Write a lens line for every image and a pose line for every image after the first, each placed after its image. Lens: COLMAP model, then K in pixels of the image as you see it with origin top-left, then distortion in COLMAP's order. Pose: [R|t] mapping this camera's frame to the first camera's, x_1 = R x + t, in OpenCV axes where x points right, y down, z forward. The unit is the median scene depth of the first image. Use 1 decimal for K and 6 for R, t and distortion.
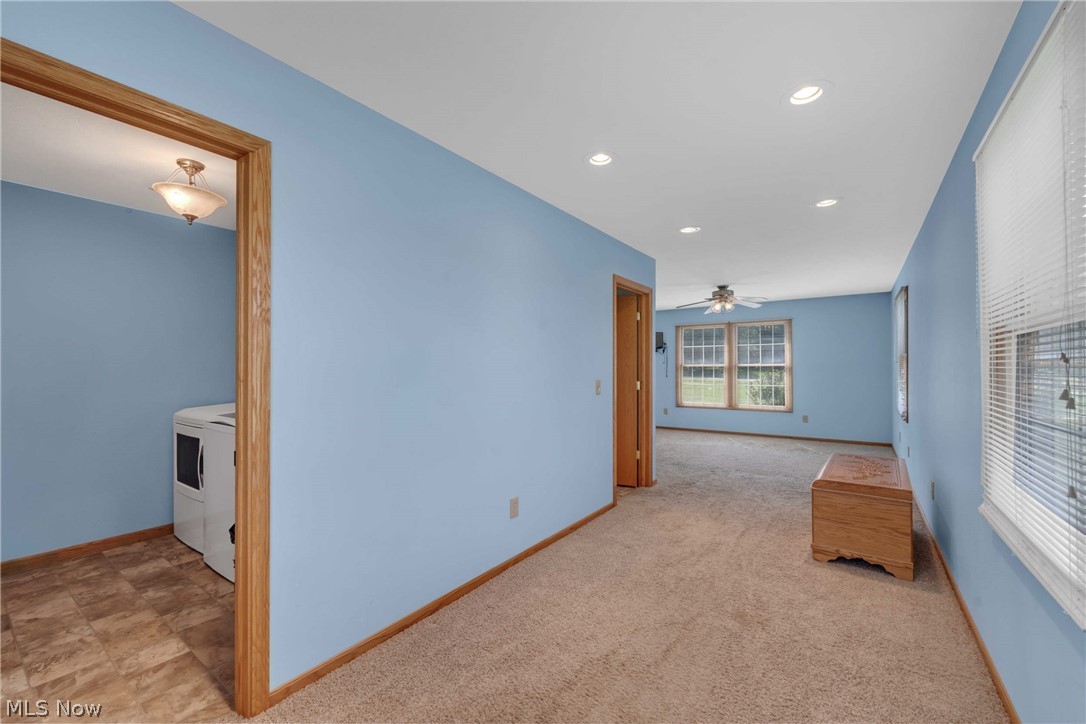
lens RADIAL K [[445.3, 0, 548.1], [0, 445.3, 362.3], [0, 0, 1]] dist [0.000195, -0.000133]
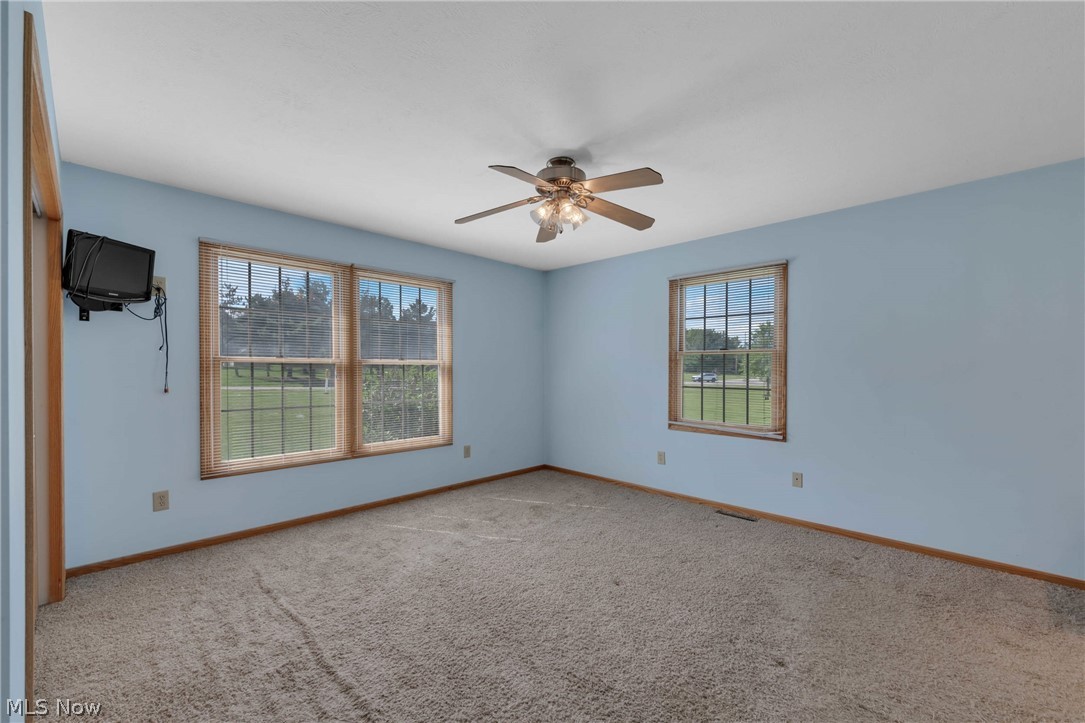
lens RADIAL K [[449.8, 0, 538.9], [0, 449.8, 370.0], [0, 0, 1]] dist [-0.001403, -0.000070]
pose [[0.178825, -0.000158, 0.983881, -0.003338], [-0.021997, 0.999749, 0.004158, 0.010329], [-0.983635, -0.022386, 0.178777, 0.761588]]
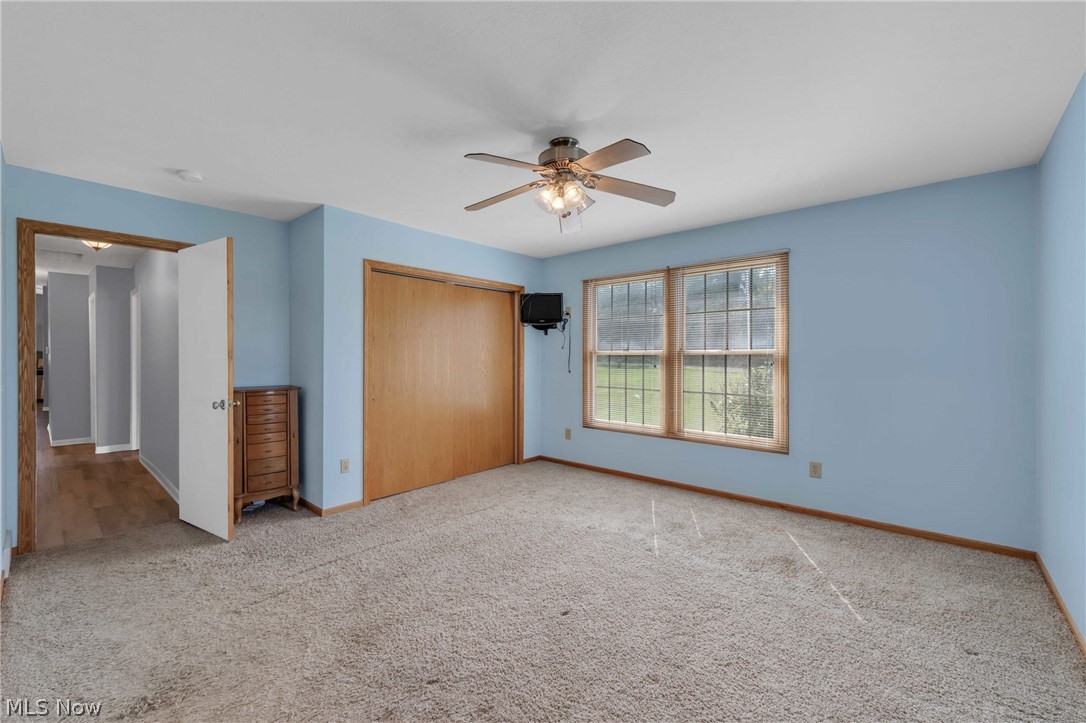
lens RADIAL K [[445.3, 0, 548.1], [0, 445.3, 361.8], [0, 0, 1]] dist [0.000195, -0.000133]
pose [[0.992587, 0.006088, -0.121385, 0.345755], [-0.002648, 0.999591, 0.028485, 0.003576], [0.121508, -0.027953, 0.992197, 0.495508]]
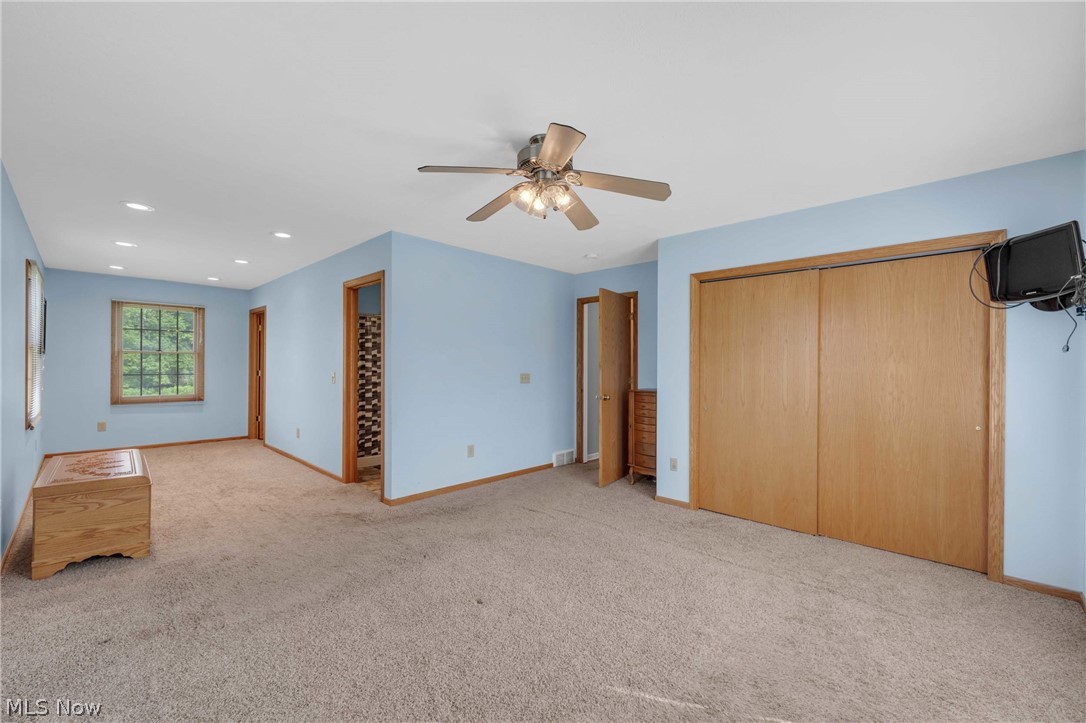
lens RADIAL K [[445.3, 0, 548.1], [0, 445.3, 361.8], [0, 0, 1]] dist [0.000195, -0.000133]
pose [[-0.156528, -0.007291, -0.987647, 0.603278], [0.004673, 0.999956, -0.008123, 0.009891], [0.987662, -0.005887, -0.156487, 0.851455]]
